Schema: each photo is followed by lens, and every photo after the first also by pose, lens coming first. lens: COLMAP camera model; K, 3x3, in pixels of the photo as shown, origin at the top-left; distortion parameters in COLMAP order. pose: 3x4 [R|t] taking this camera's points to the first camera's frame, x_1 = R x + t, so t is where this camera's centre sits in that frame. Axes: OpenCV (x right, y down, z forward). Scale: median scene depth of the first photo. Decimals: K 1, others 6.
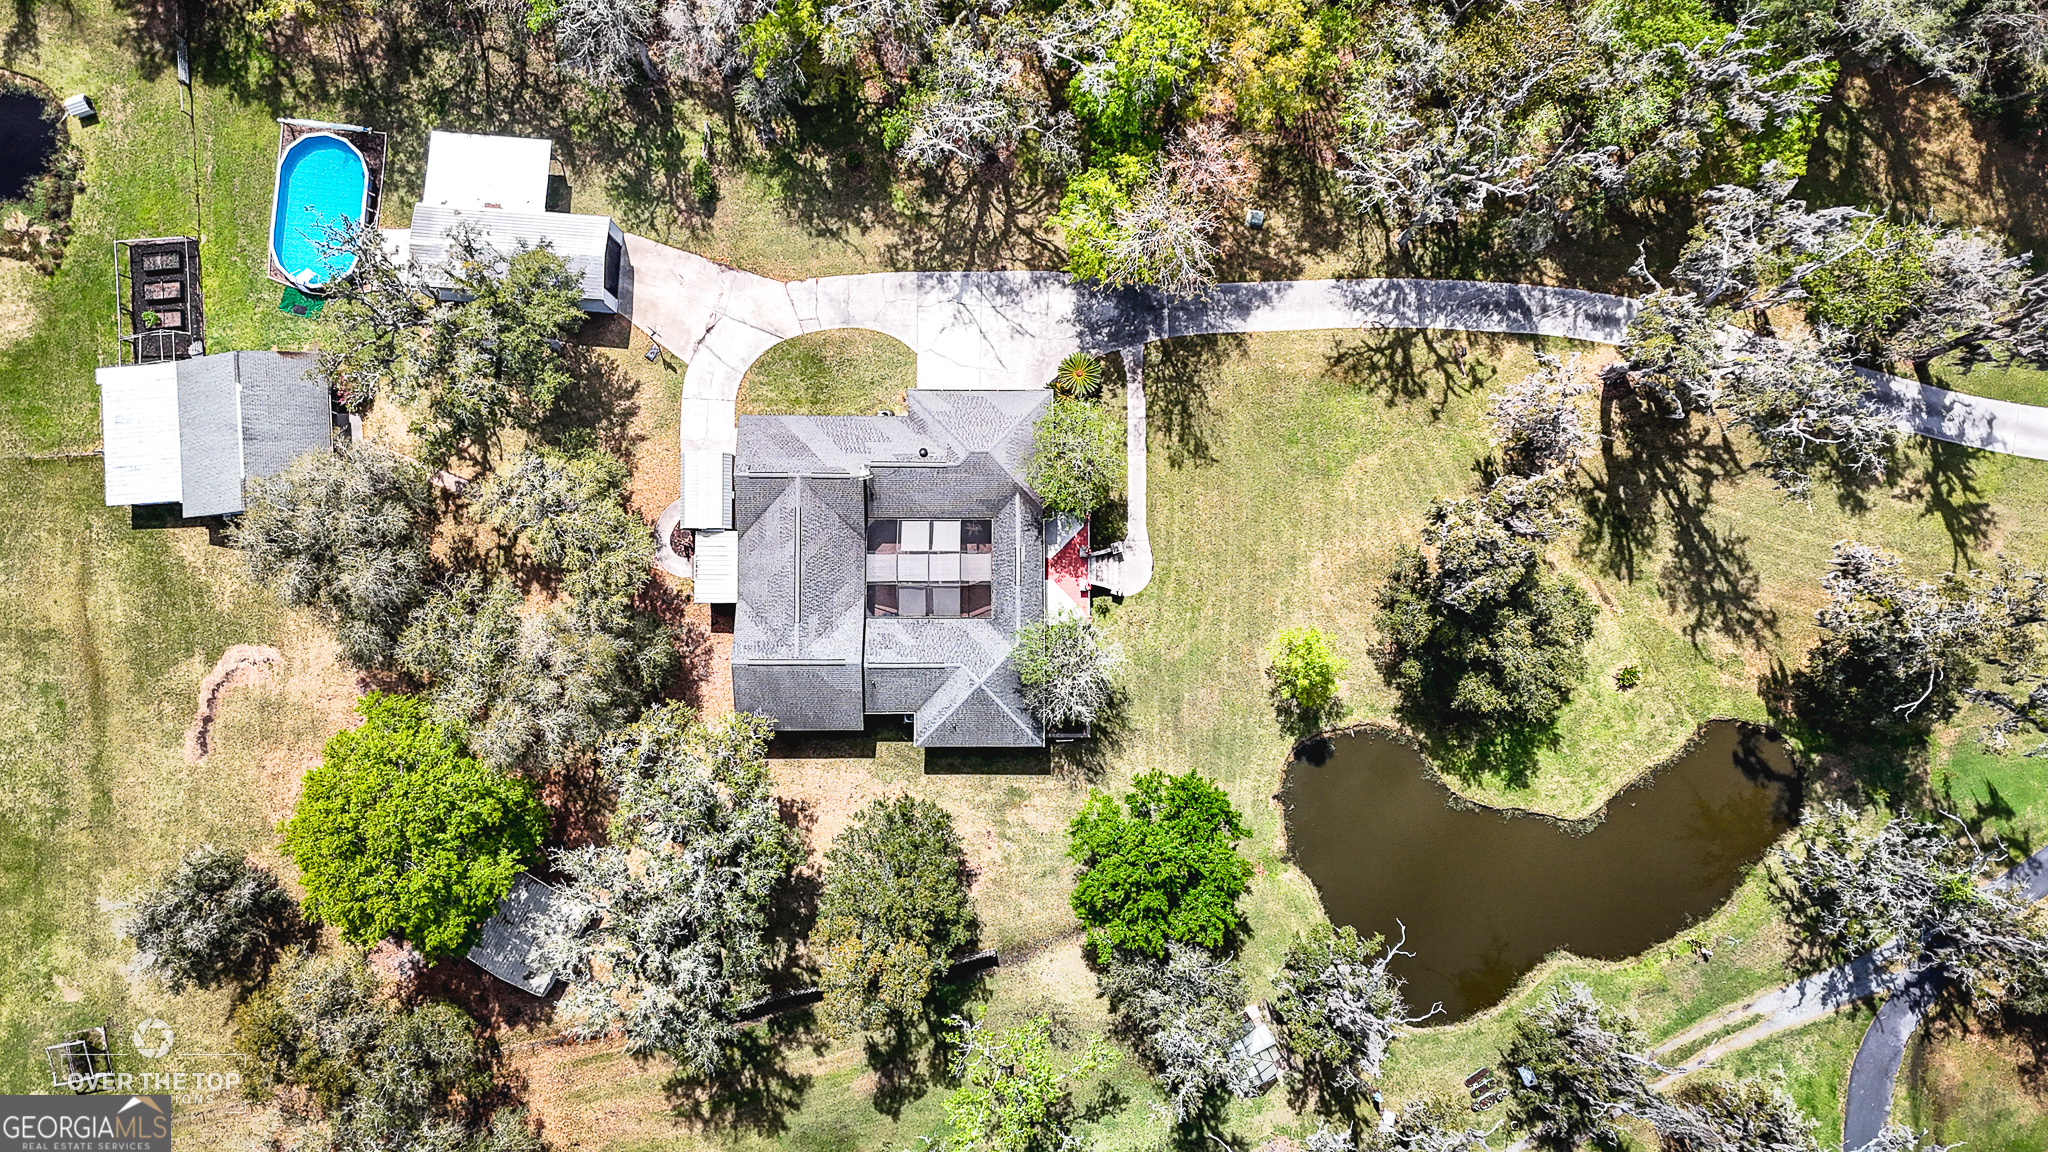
lens RADIAL K [[1559.9, 0, 1091.8], [0, 1559.9, 672.6], [0, 0, 1]] dist [0.031862, -0.020943]
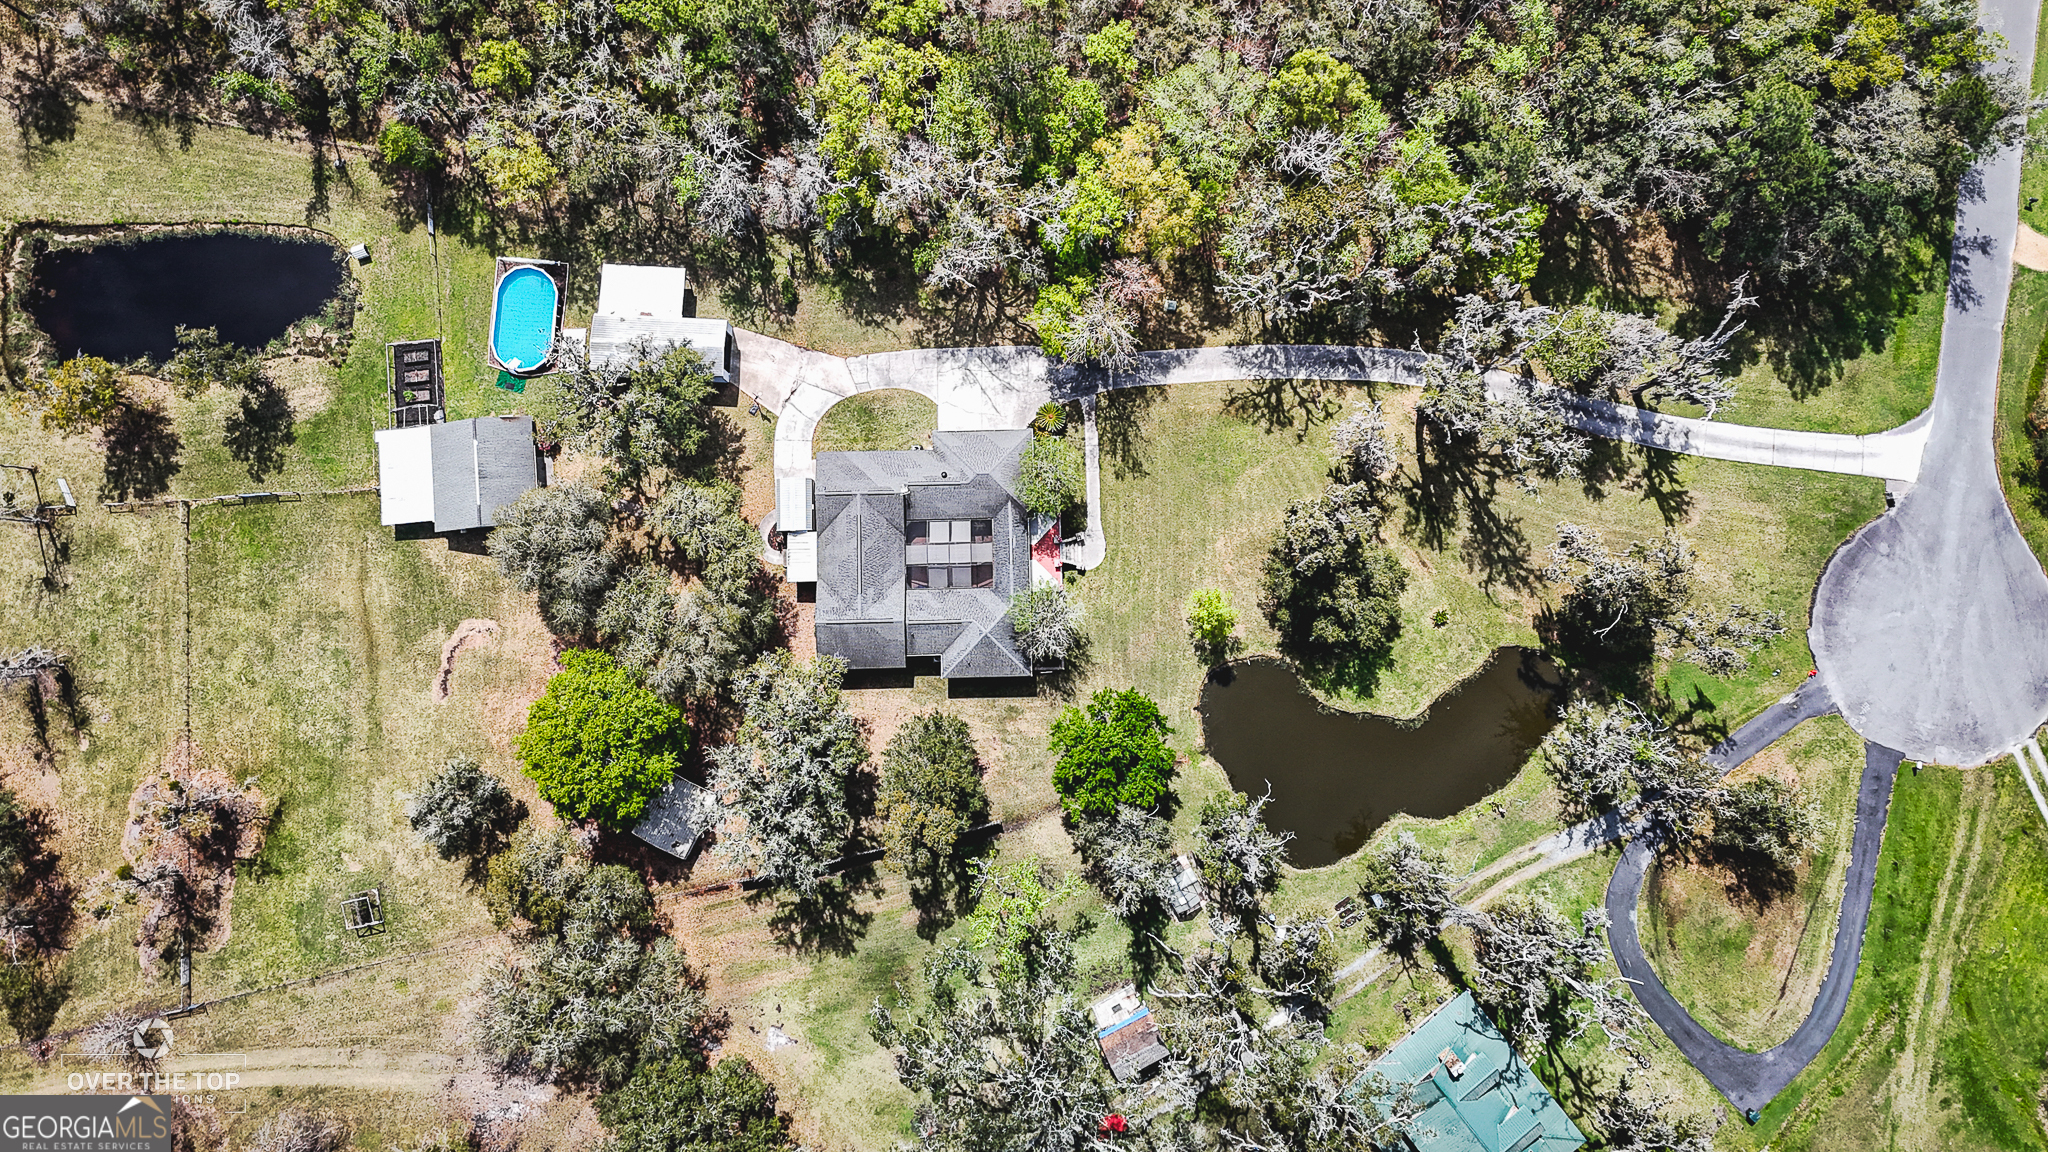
lens RADIAL K [[1559.9, 0, 1106.8], [0, 1559.9, 559.4], [0, 0, 1]] dist [0.031862, -0.020943]
pose [[0.999691, -0.024486, 0.004205, 0.034237], [0.024685, 0.998079, -0.056831, 0.023272], [-0.002806, 0.056917, 0.998375, -0.426943]]
